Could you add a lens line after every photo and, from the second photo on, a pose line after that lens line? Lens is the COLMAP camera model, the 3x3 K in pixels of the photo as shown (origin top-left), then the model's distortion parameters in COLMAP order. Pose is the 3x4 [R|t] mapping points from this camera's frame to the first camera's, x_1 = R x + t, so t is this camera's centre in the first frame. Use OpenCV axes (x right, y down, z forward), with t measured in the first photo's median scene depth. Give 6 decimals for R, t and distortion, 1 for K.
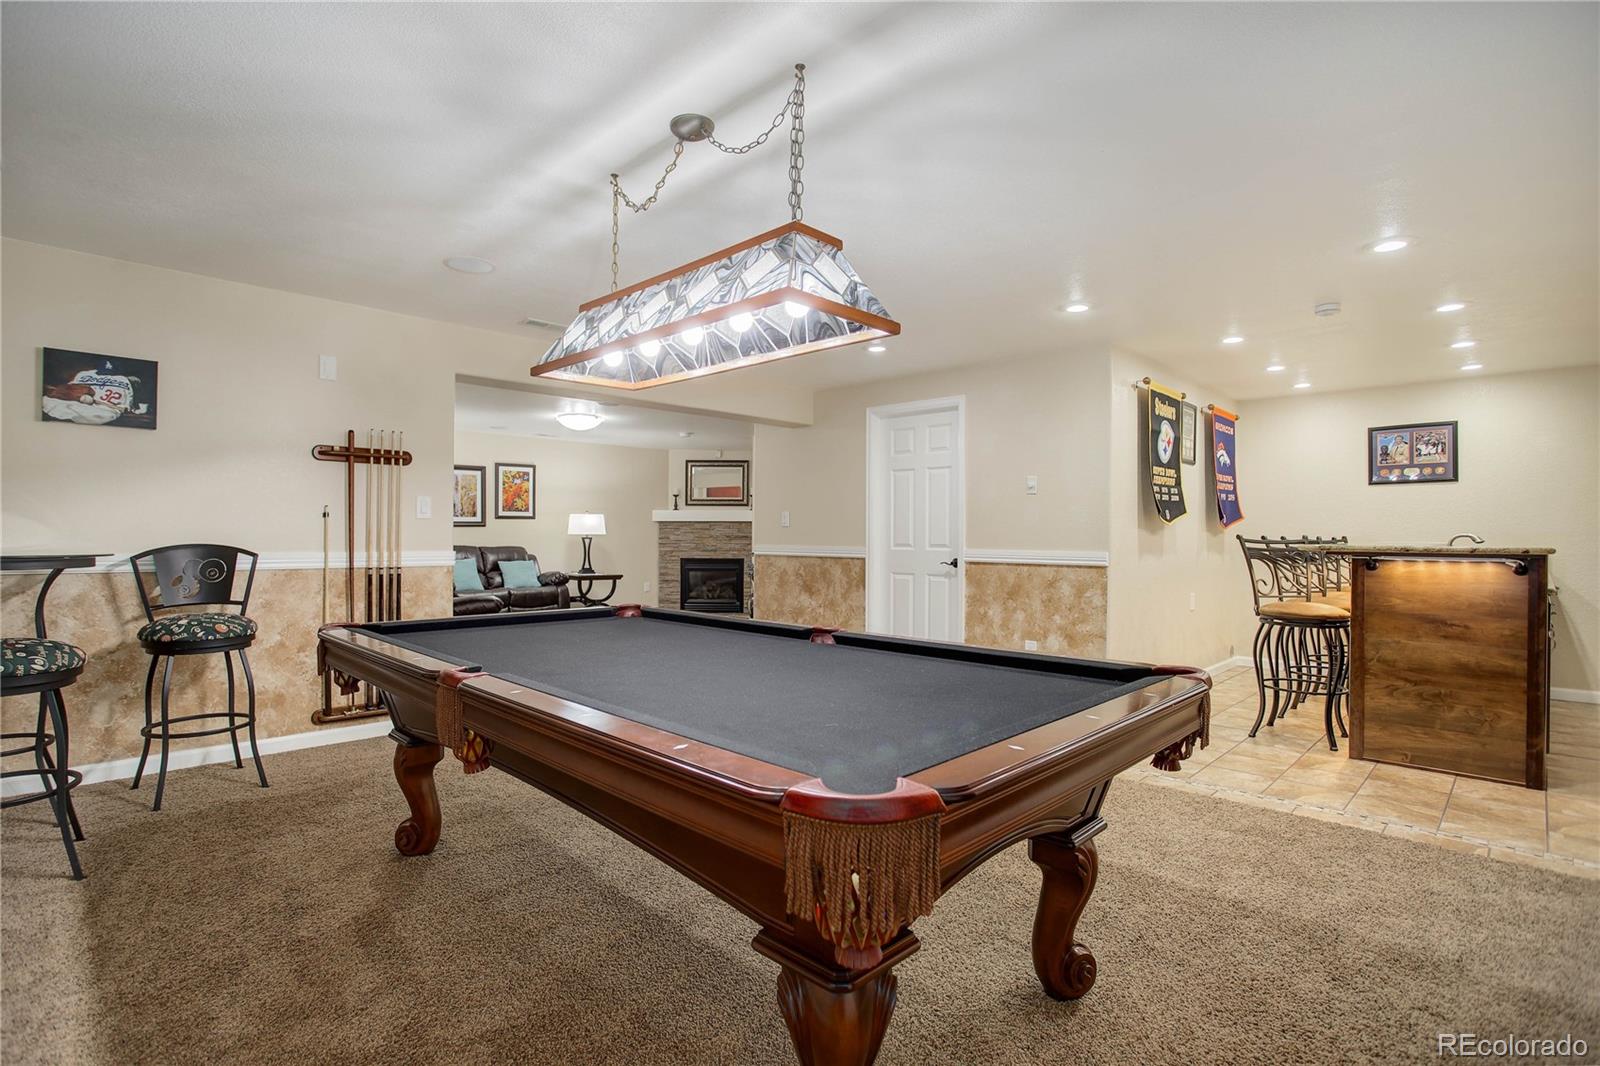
lens RADIAL K [[778.3, 0, 790.8], [0, 778.3, 534.9], [0, 0, 1]] dist [-0.073687, 0.037925]
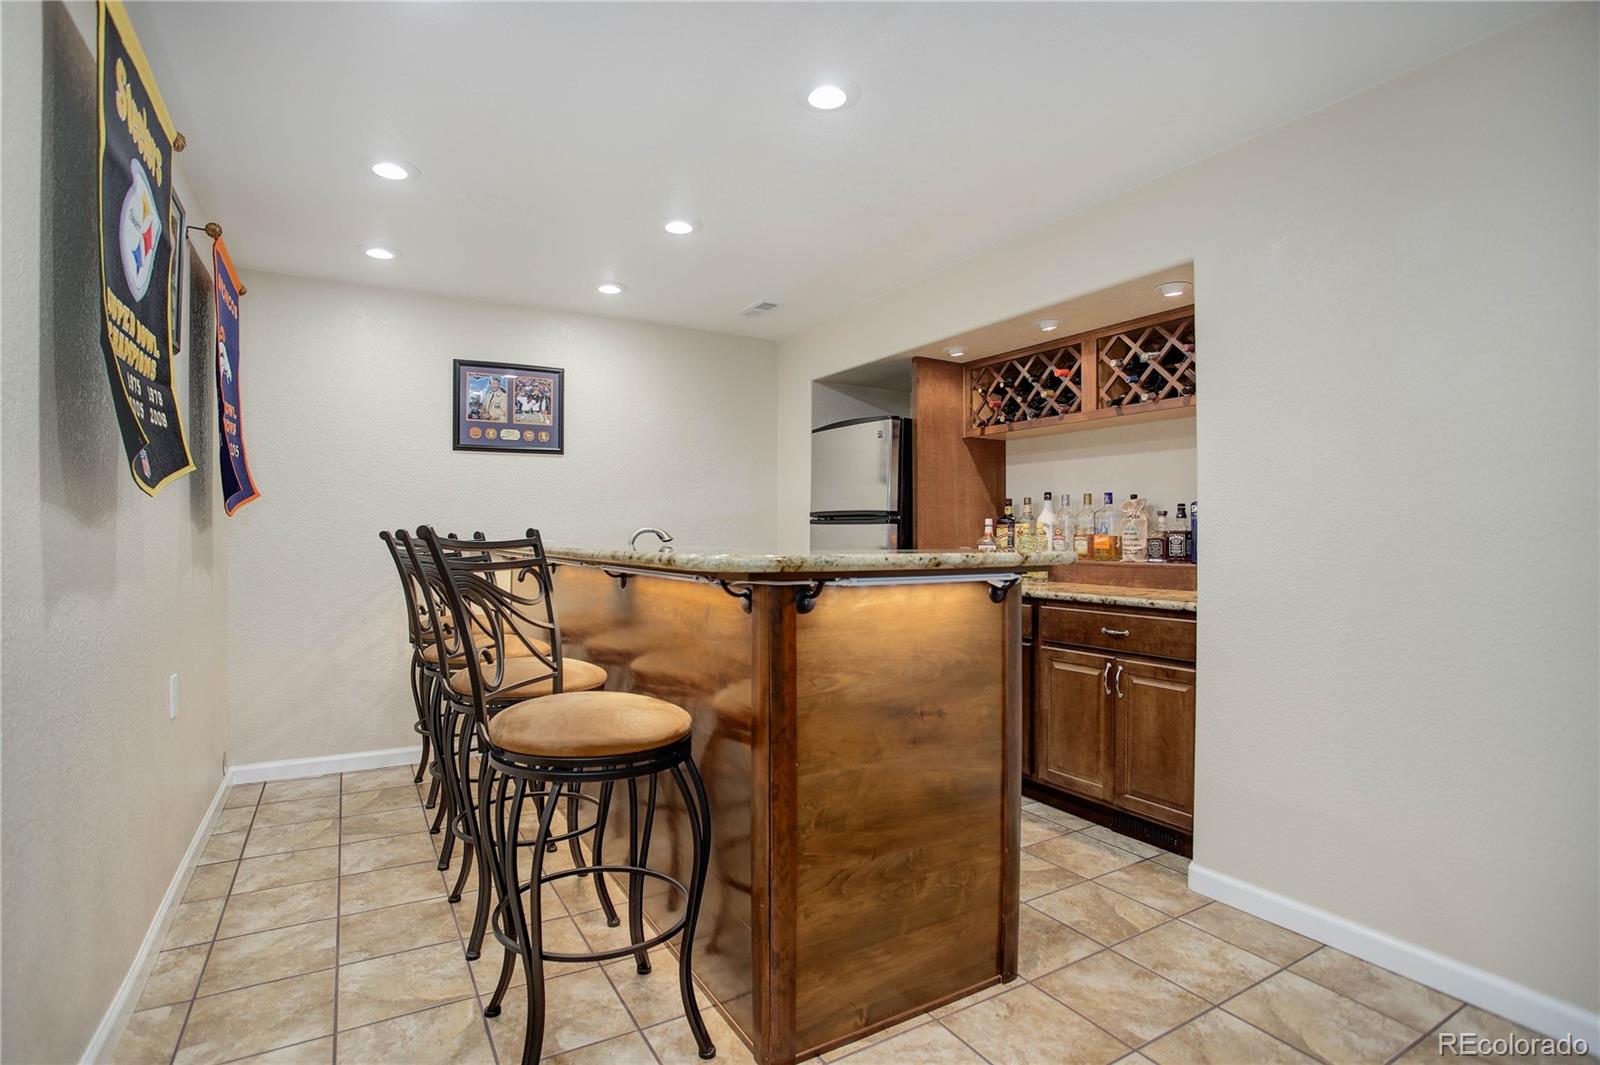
lens RADIAL K [[778.3, 0, 790.8], [0, 778.3, 534.4], [0, 0, 1]] dist [-0.073687, 0.037925]
pose [[0.262180, -0.005032, 0.965006, 0.287715], [-0.000080, 0.999986, 0.005236, 0.001024], [-0.965019, -0.001450, 0.262176, 0.725946]]
